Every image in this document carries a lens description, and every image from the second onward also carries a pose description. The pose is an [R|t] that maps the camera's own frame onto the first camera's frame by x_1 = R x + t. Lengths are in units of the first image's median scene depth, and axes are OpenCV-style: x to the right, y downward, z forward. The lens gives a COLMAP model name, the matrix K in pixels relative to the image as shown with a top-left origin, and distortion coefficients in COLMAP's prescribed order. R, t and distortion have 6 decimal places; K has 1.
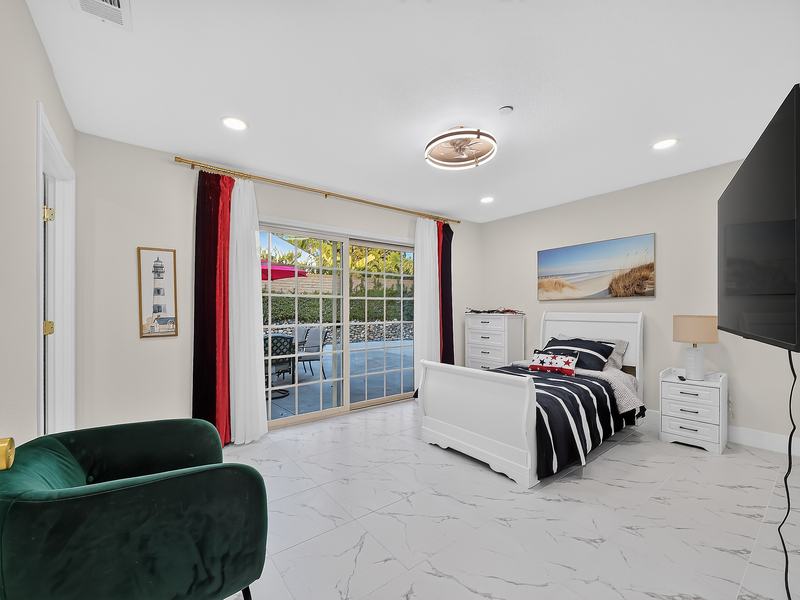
lens RADIAL K [[334.7, 0, 396.3], [0, 334.7, 310.4], [0, 0, 1]] dist [-0.013067, 0.001153]
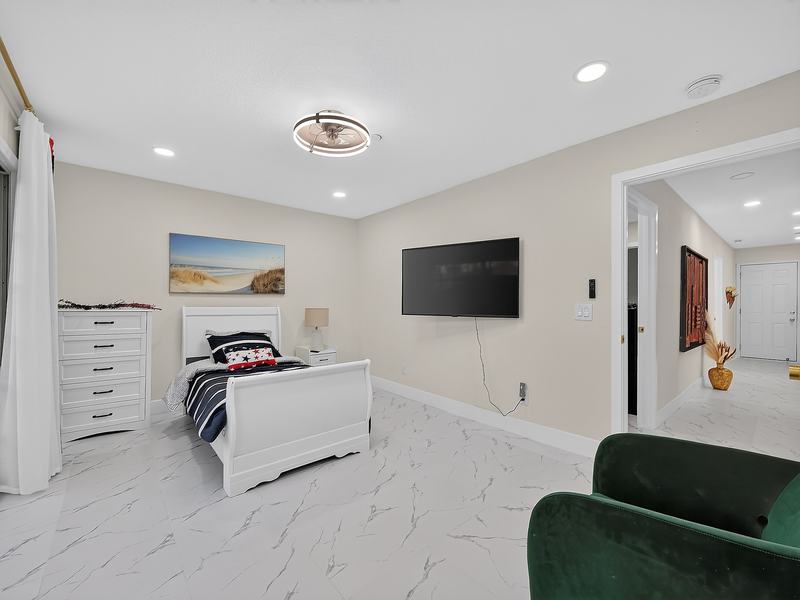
lens RADIAL K [[334.7, 0, 396.2], [0, 334.7, 300.9], [0, 0, 1]] dist [-0.013067, 0.001153]
pose [[-0.043198, 0.014399, 0.998963, -0.459443], [-0.000563, 0.999896, -0.014436, 0.002307], [-0.999066, -0.001186, -0.043186, 0.519422]]
